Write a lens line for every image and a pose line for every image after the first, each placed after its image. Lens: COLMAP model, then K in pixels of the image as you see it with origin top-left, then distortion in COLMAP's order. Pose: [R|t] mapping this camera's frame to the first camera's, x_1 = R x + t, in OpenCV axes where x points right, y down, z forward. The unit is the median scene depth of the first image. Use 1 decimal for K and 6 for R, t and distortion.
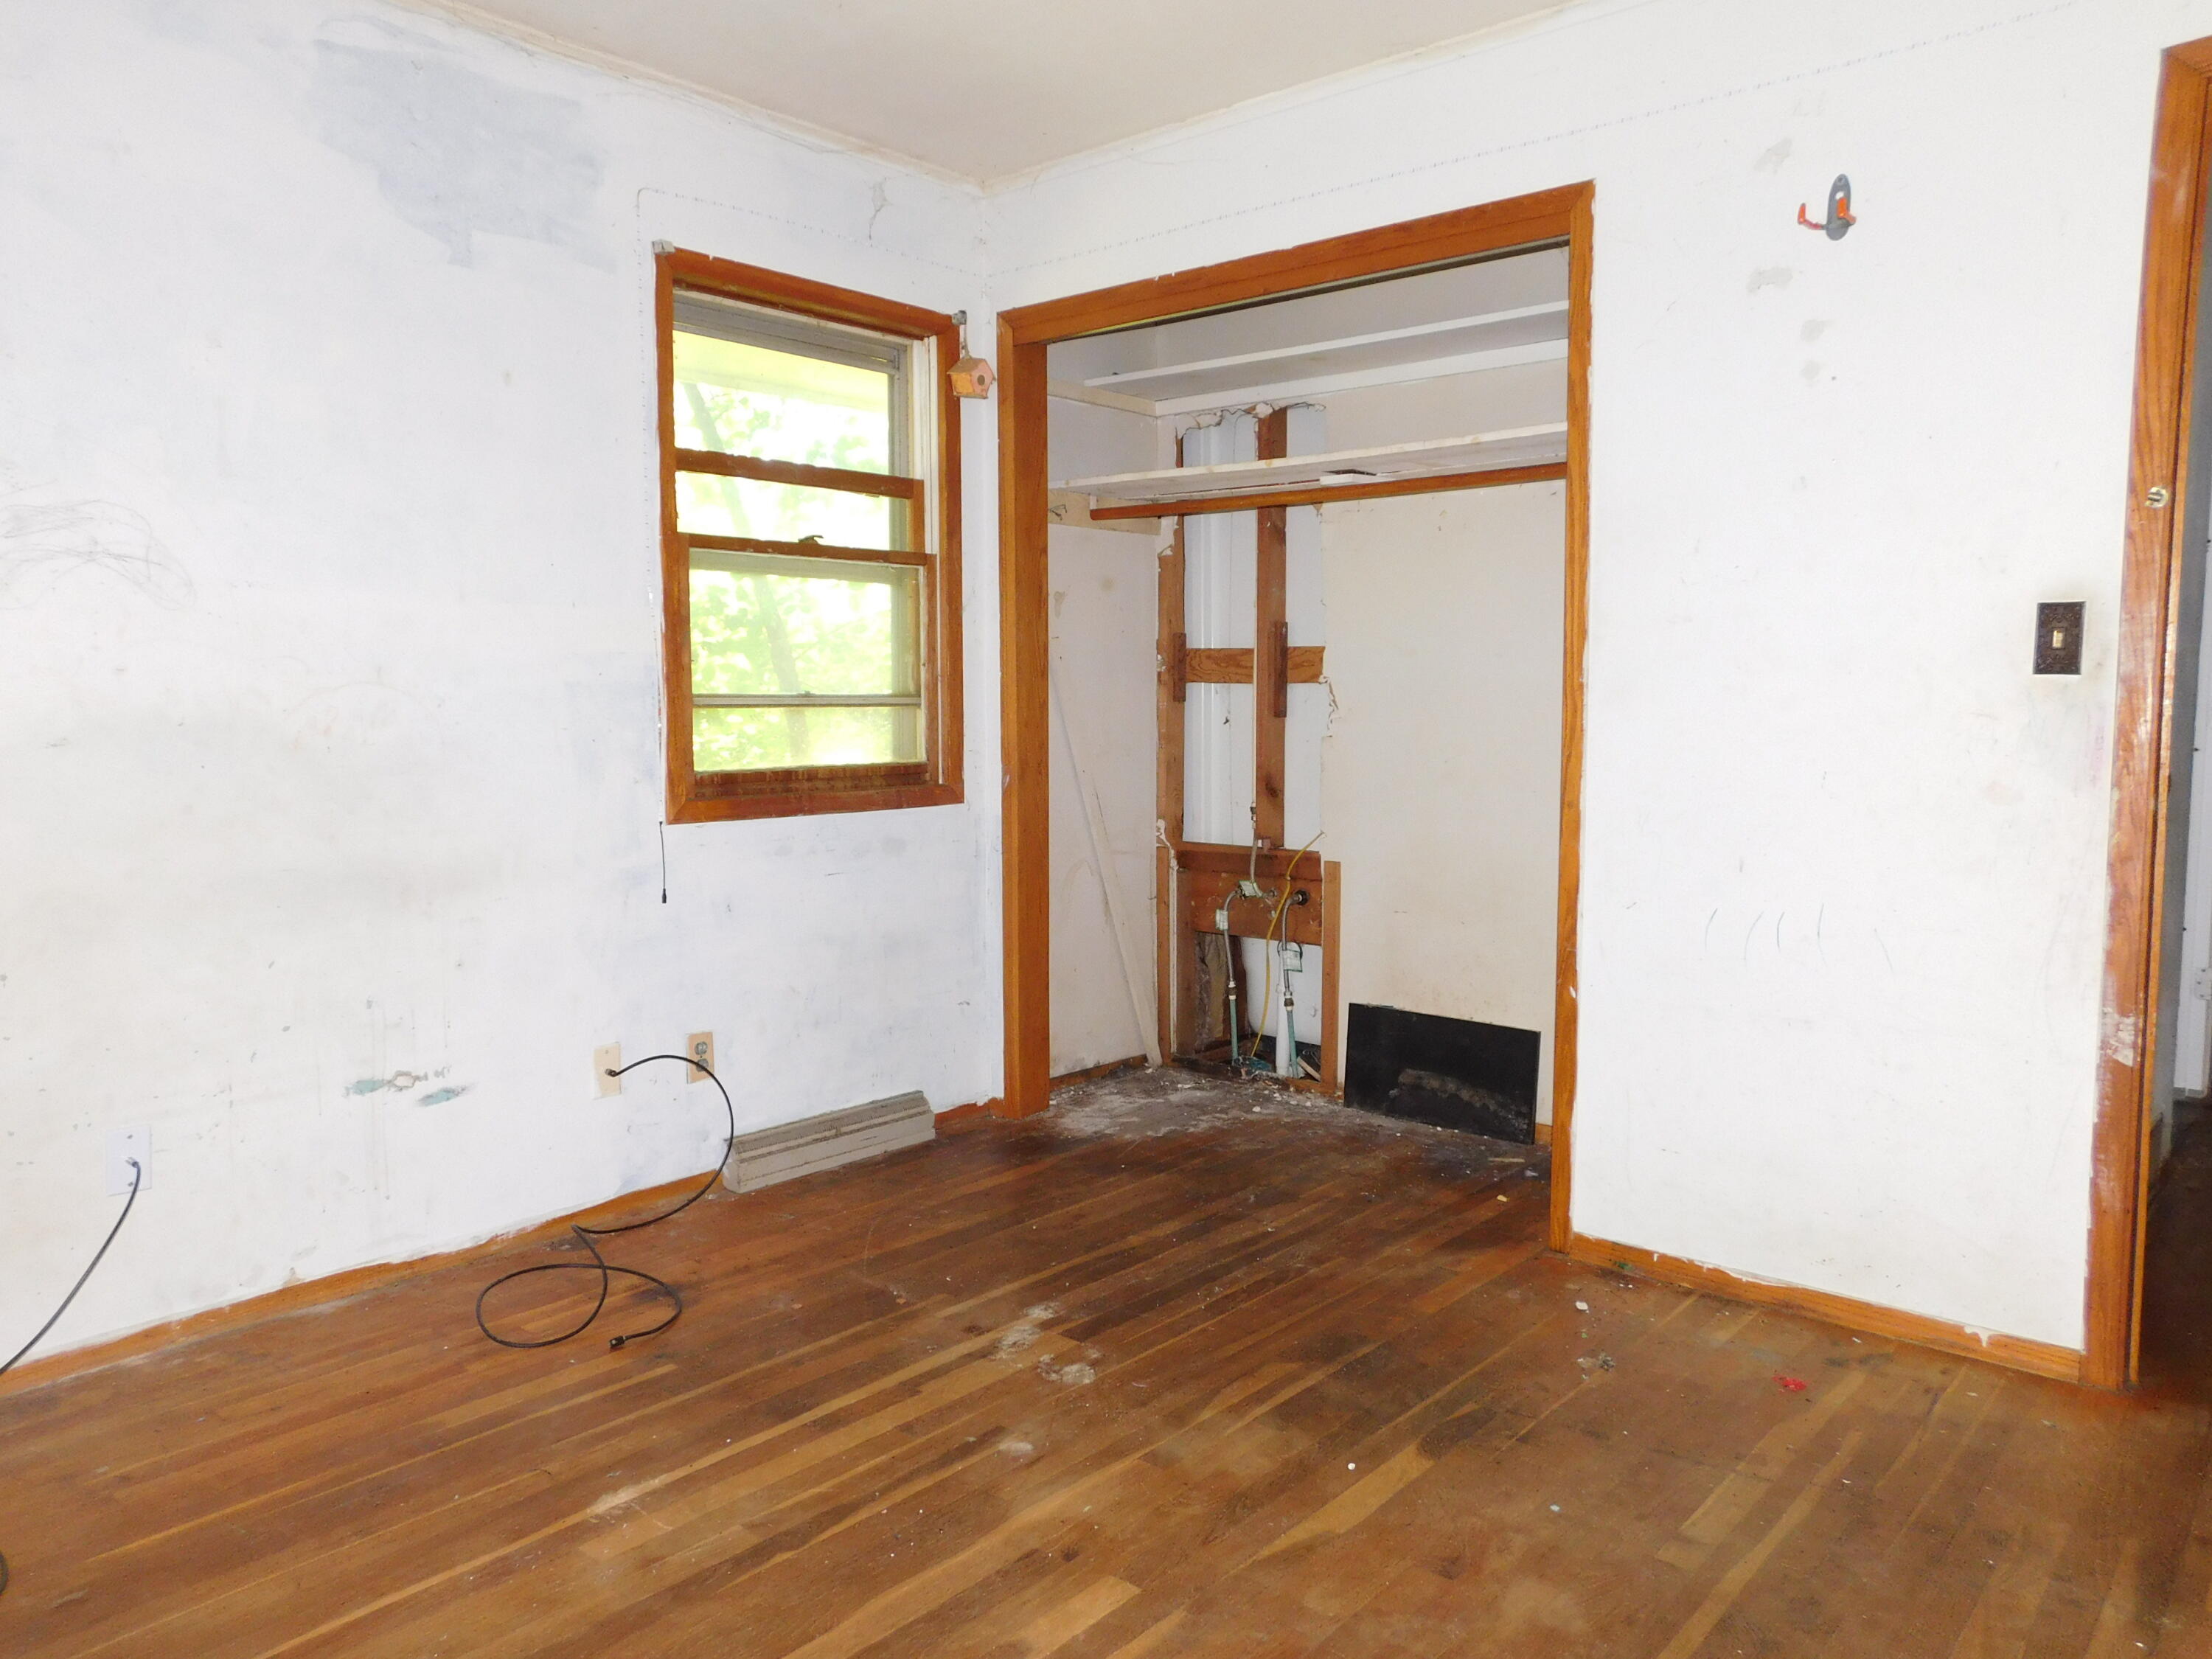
lens RADIAL K [[1570.6, 0, 1098.5], [0, 1570.6, 827.4], [0, 0, 1]] dist [-0.048676, 0.058509]
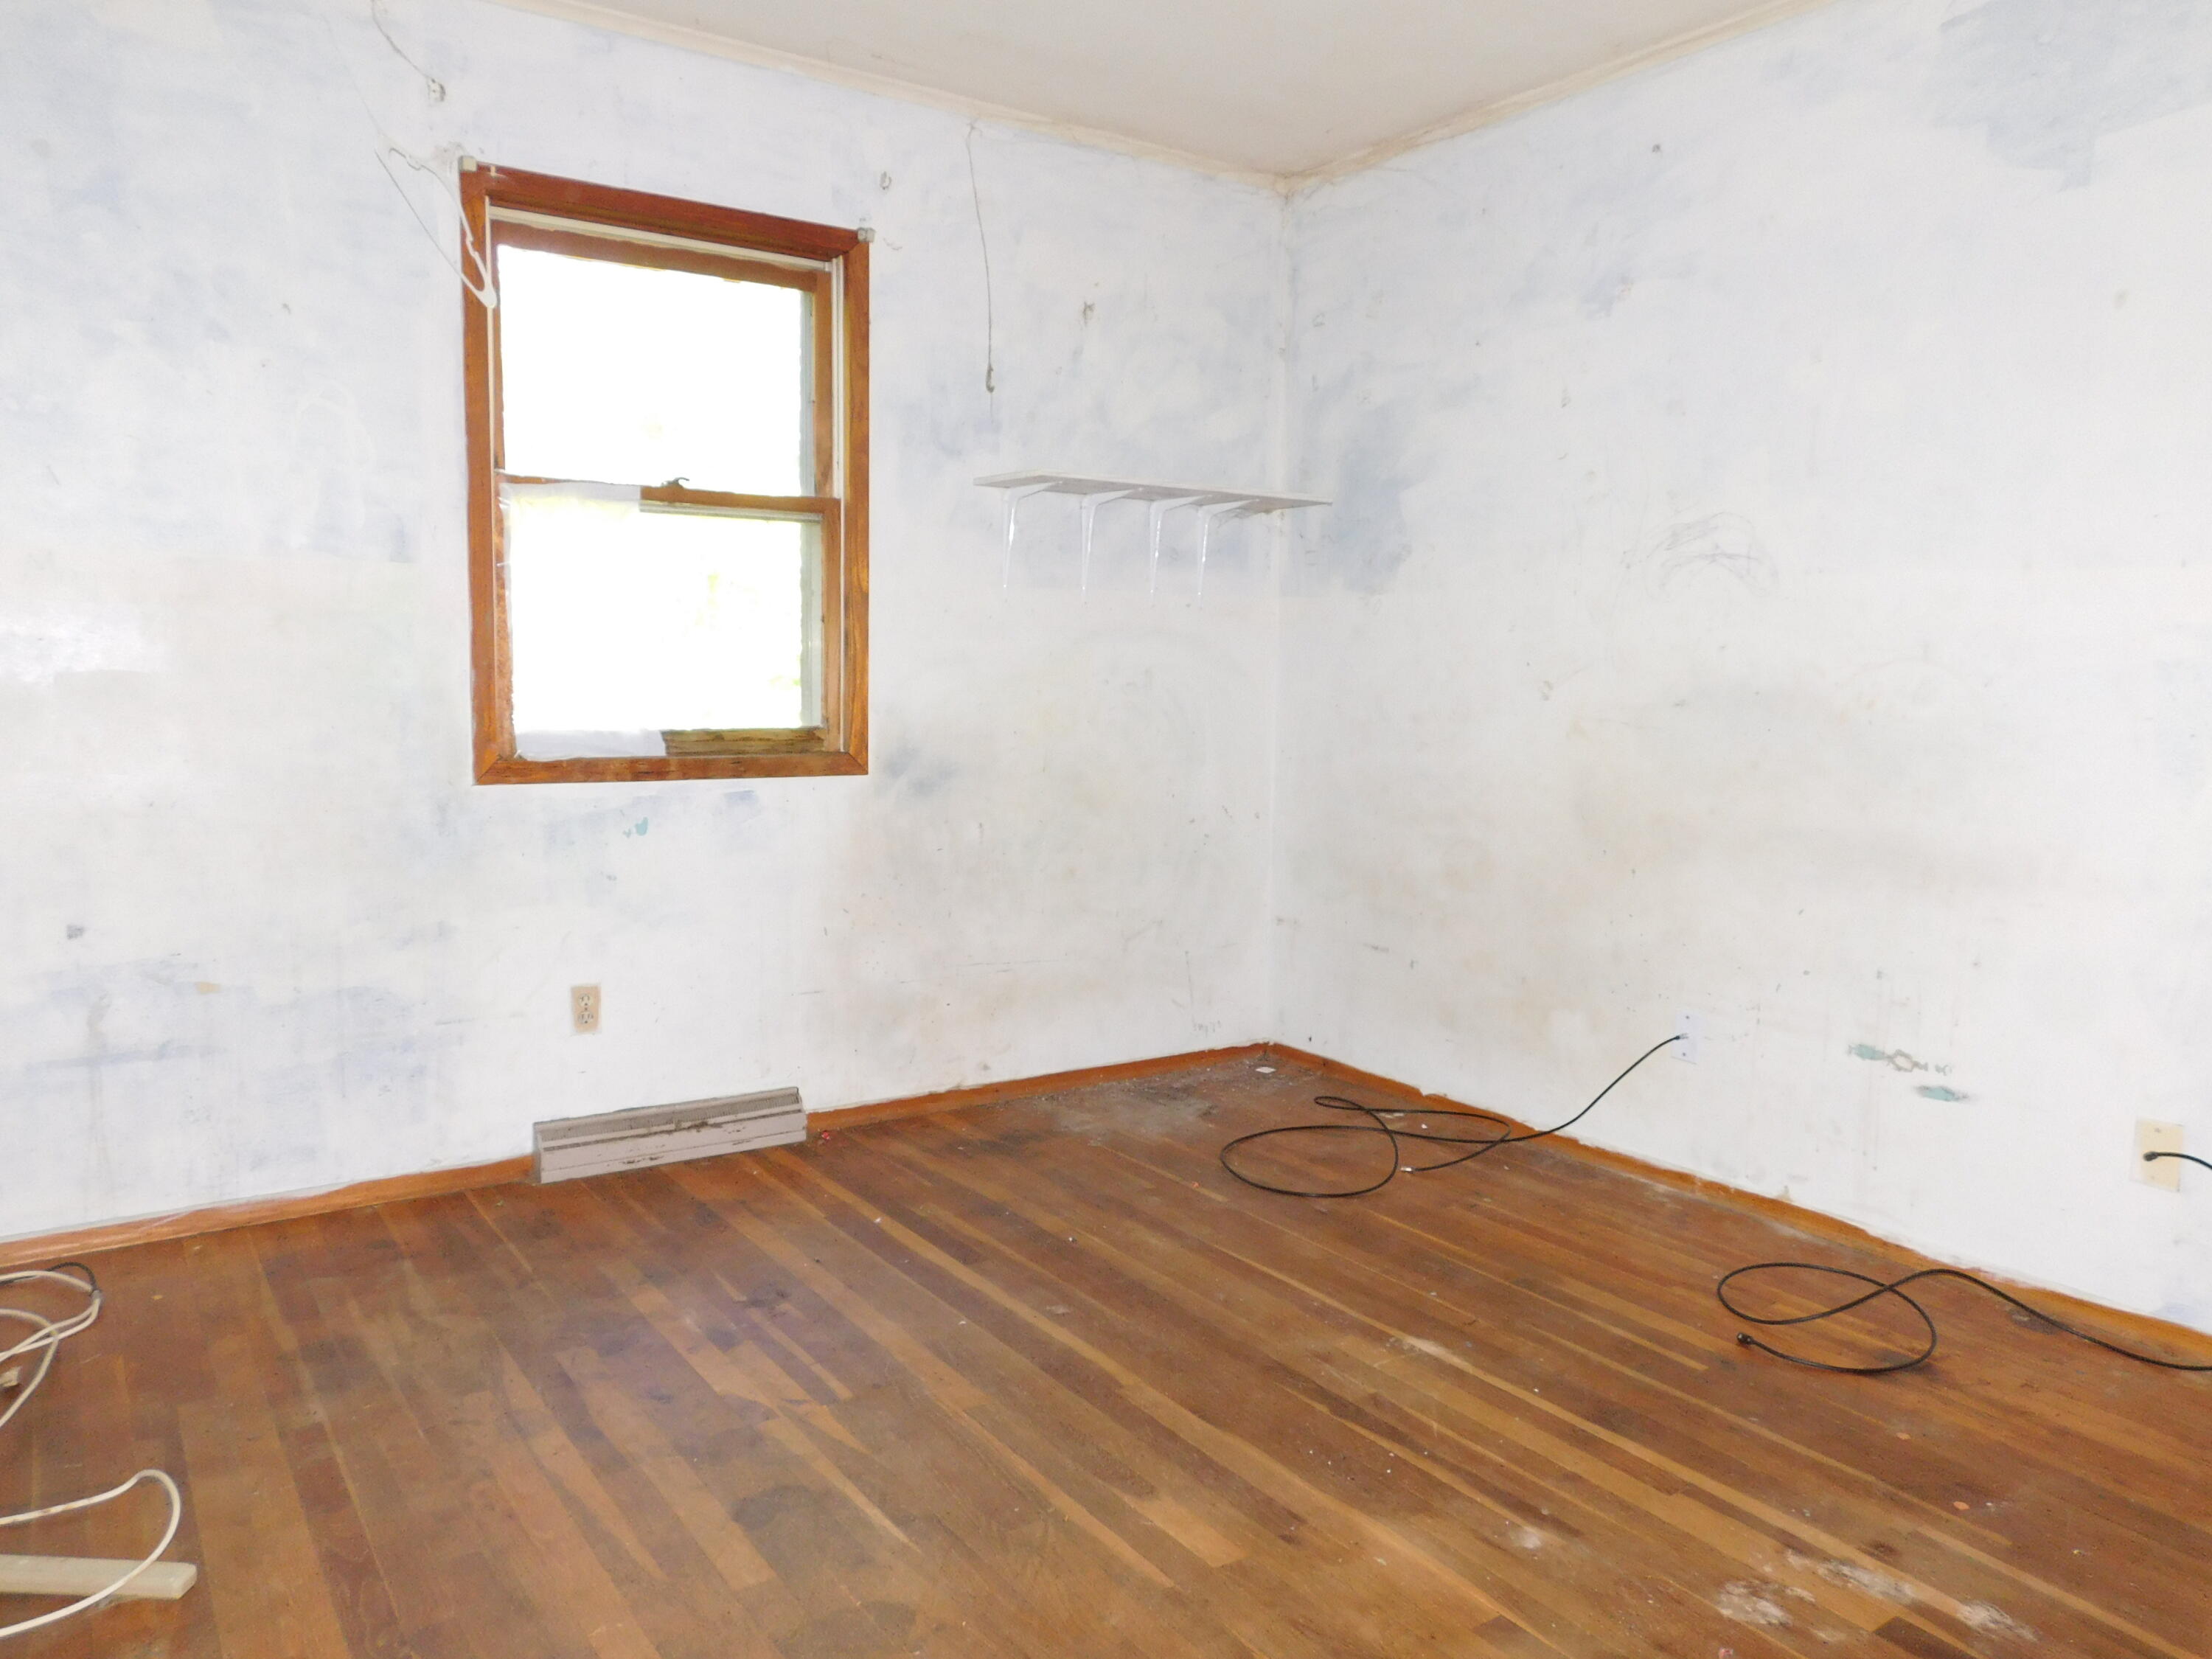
lens RADIAL K [[1570.6, 0, 1094.9], [0, 1570.6, 834.7], [0, 0, 1]] dist [-0.048676, 0.058509]
pose [[-0.245344, 0.104057, -0.963835, 0.715047], [-0.100238, 0.986171, 0.131983, -0.068072], [0.964240, 0.128994, -0.231520, 0.825628]]
